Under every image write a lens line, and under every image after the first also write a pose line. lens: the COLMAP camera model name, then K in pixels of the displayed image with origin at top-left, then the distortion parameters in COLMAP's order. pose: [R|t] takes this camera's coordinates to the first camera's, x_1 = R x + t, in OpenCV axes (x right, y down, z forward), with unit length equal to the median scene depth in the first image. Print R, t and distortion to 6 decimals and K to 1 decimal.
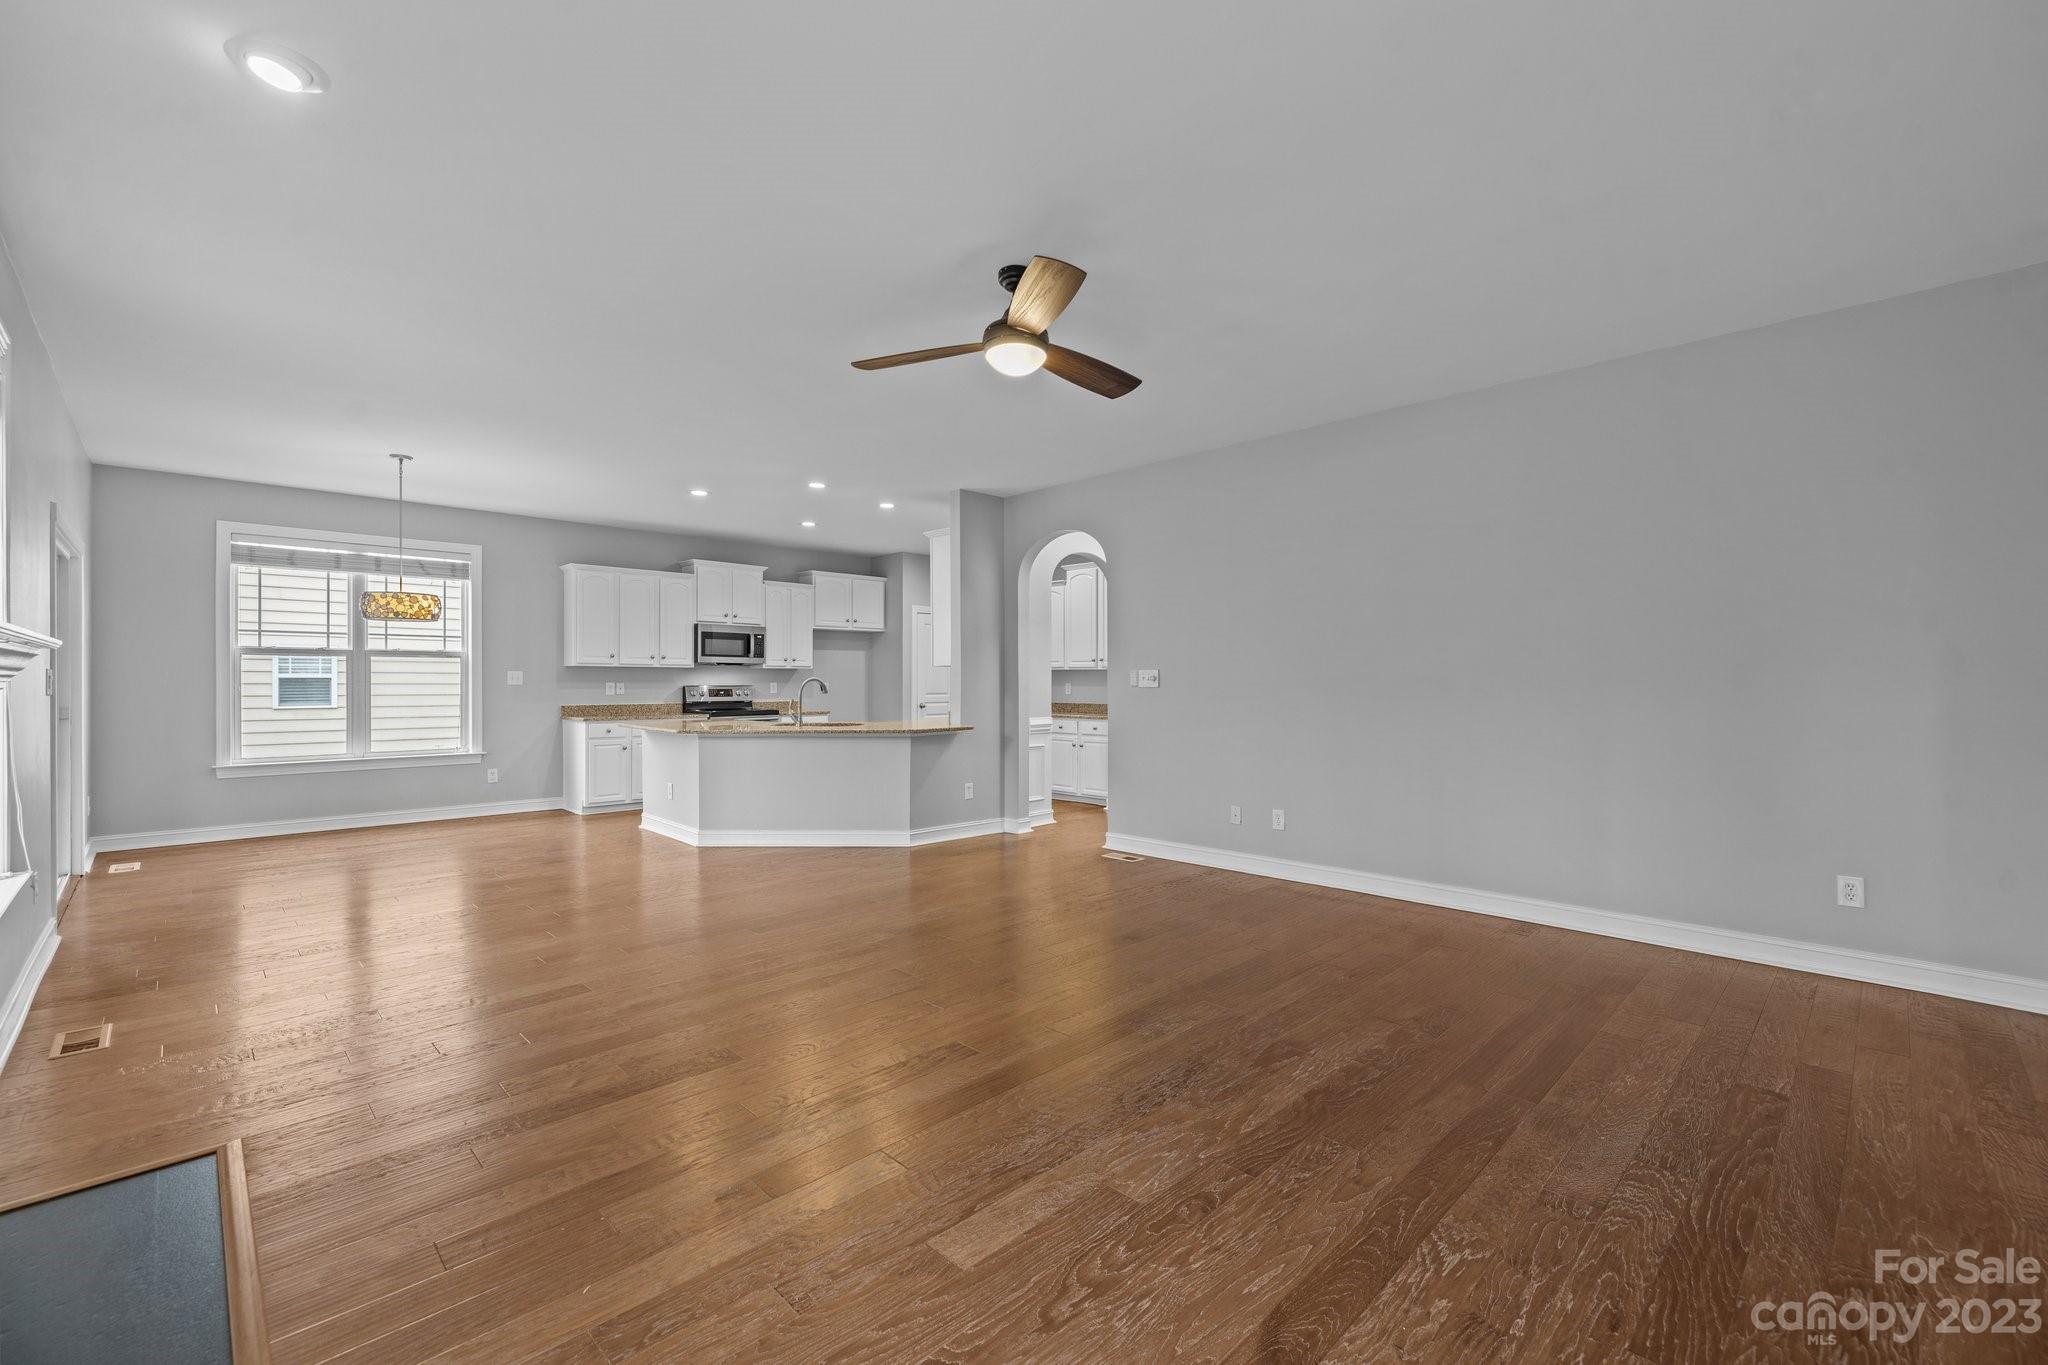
lens RADIAL K [[863.1, 0, 1020.5], [0, 863.1, 683.0], [0, 0, 1]] dist [-0.001010, -0.000079]
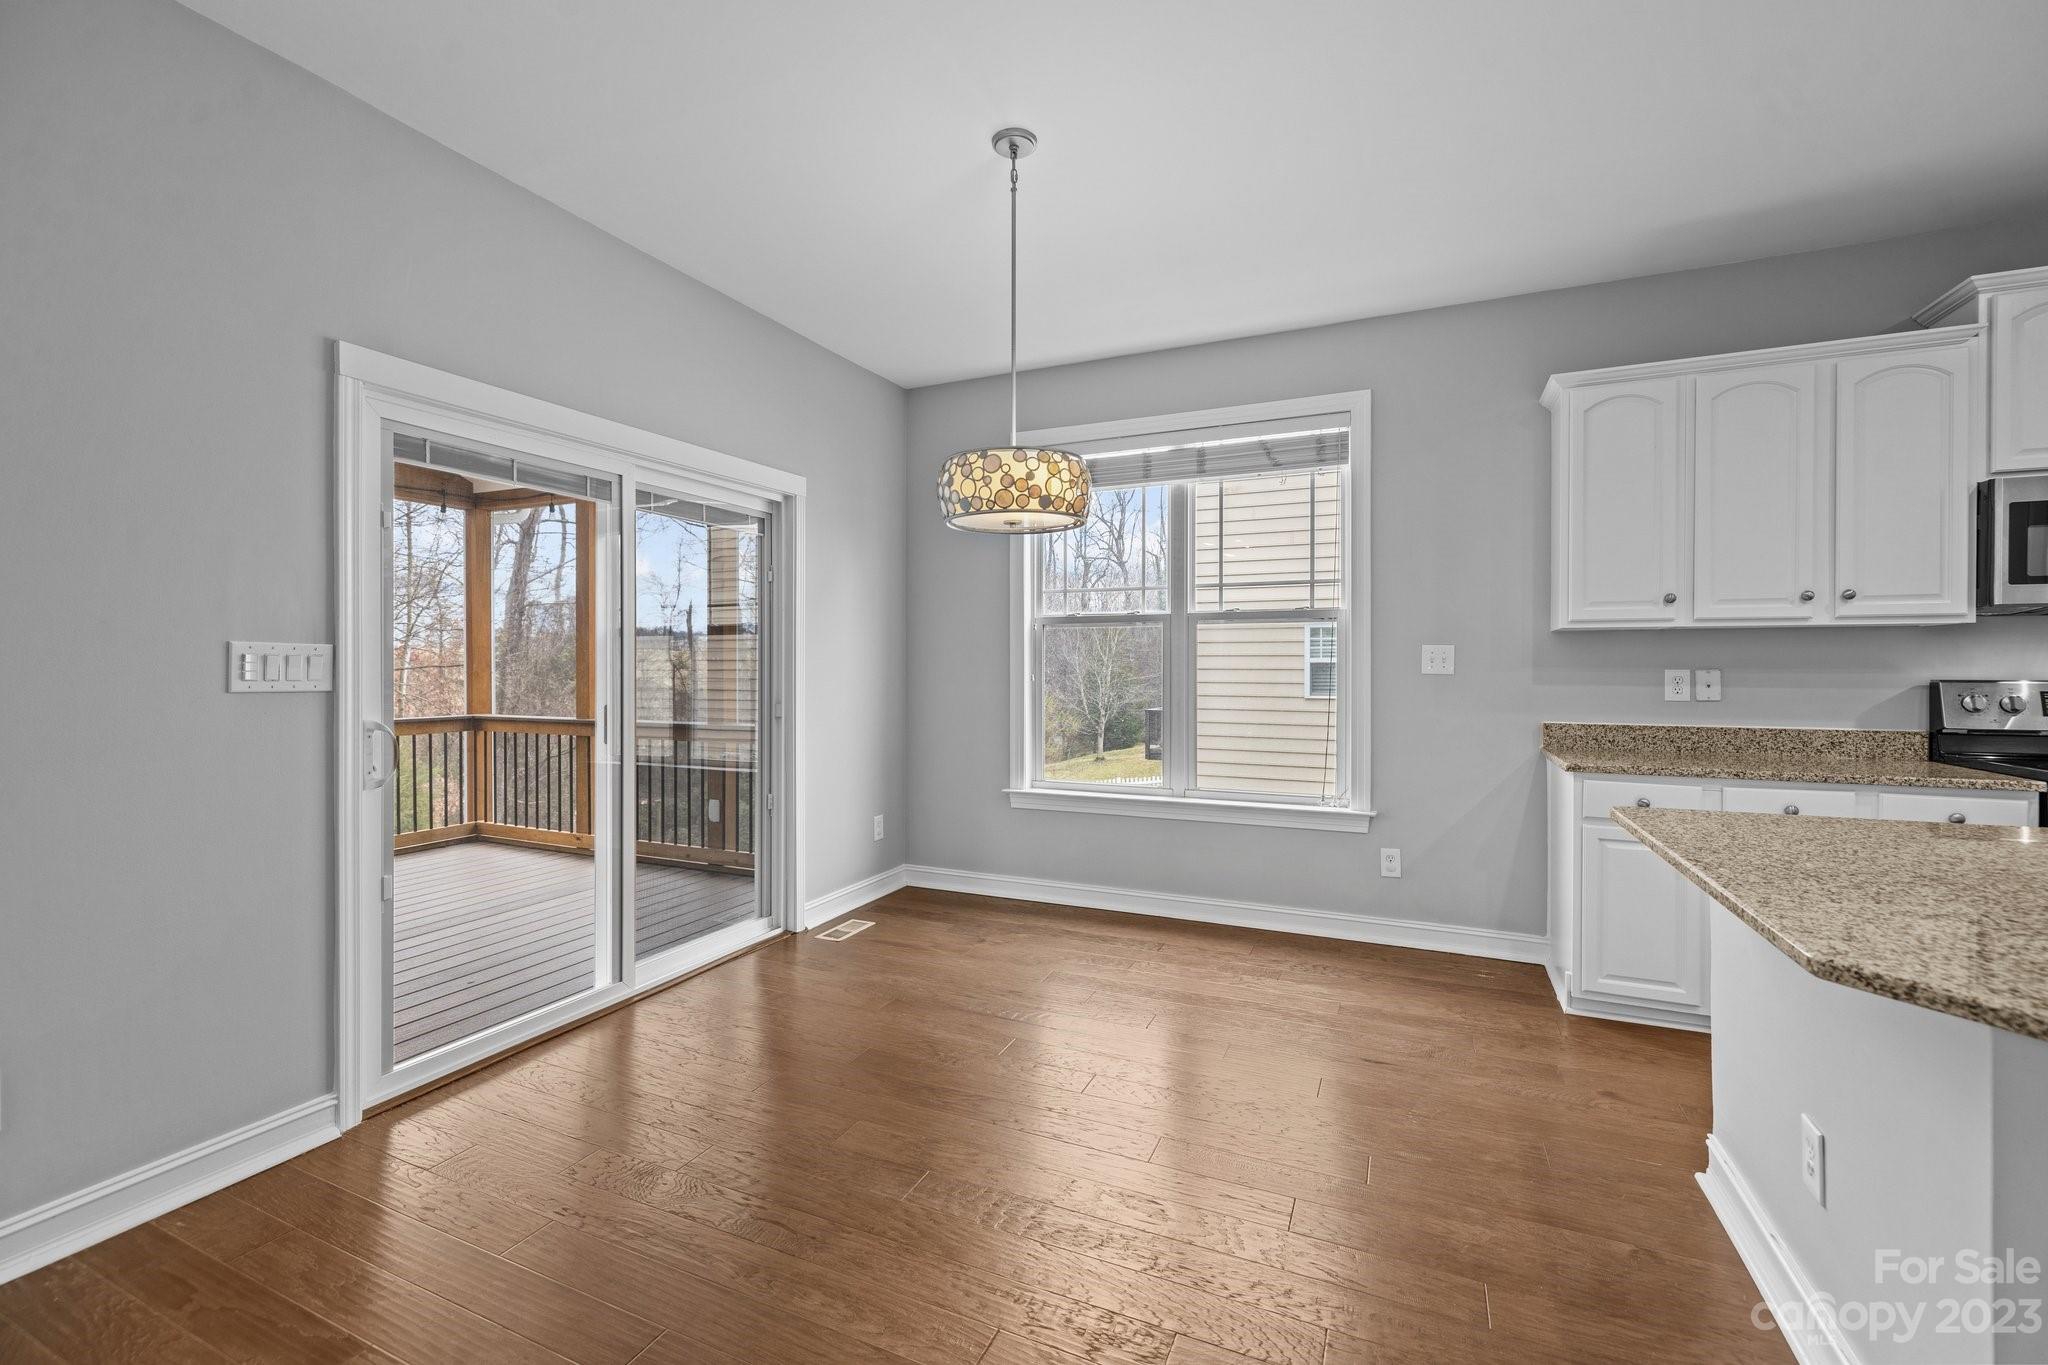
lens RADIAL K [[863.1, 0, 1020.8], [0, 863.1, 668.2], [0, 0, 1]] dist [-0.001010, -0.000079]
pose [[0.359193, 0.001856, -0.933261, -0.216538], [-0.002311, 0.999997, 0.001099, -0.000958], [0.933260, 0.001762, 0.359197, 0.579819]]
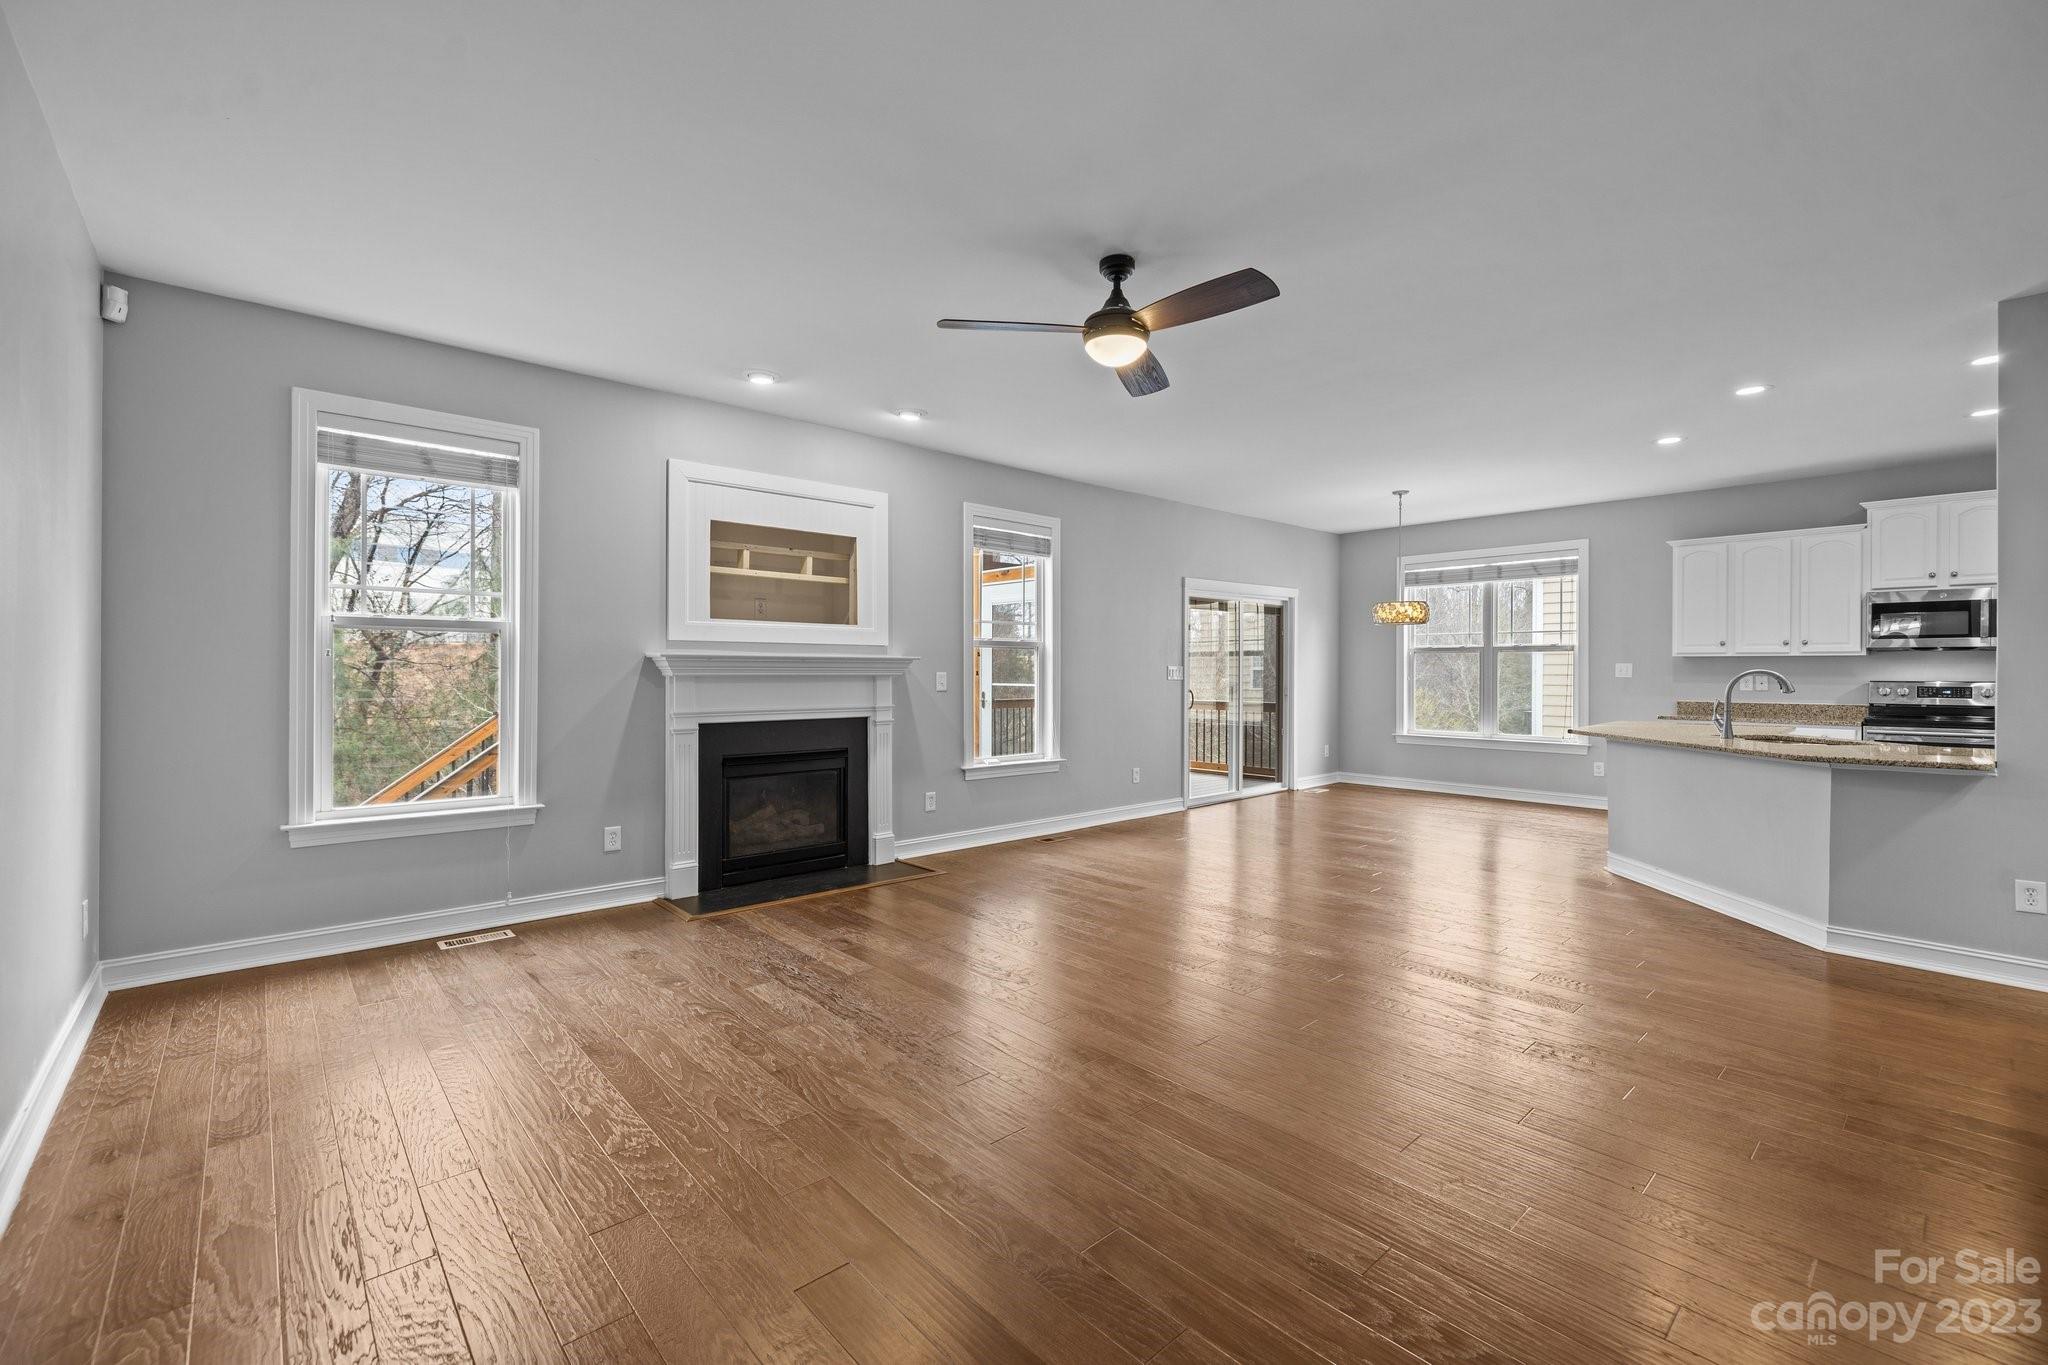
lens RADIAL K [[863.1, 0, 1022.3], [0, 863.1, 670.1], [0, 0, 1]] dist [-0.001010, -0.000079]
pose [[-0.045505, -0.000802, -0.998964, 0.371211], [-0.004895, 0.999988, -0.000580, -0.002065], [0.998952, 0.004864, -0.045509, 0.351495]]
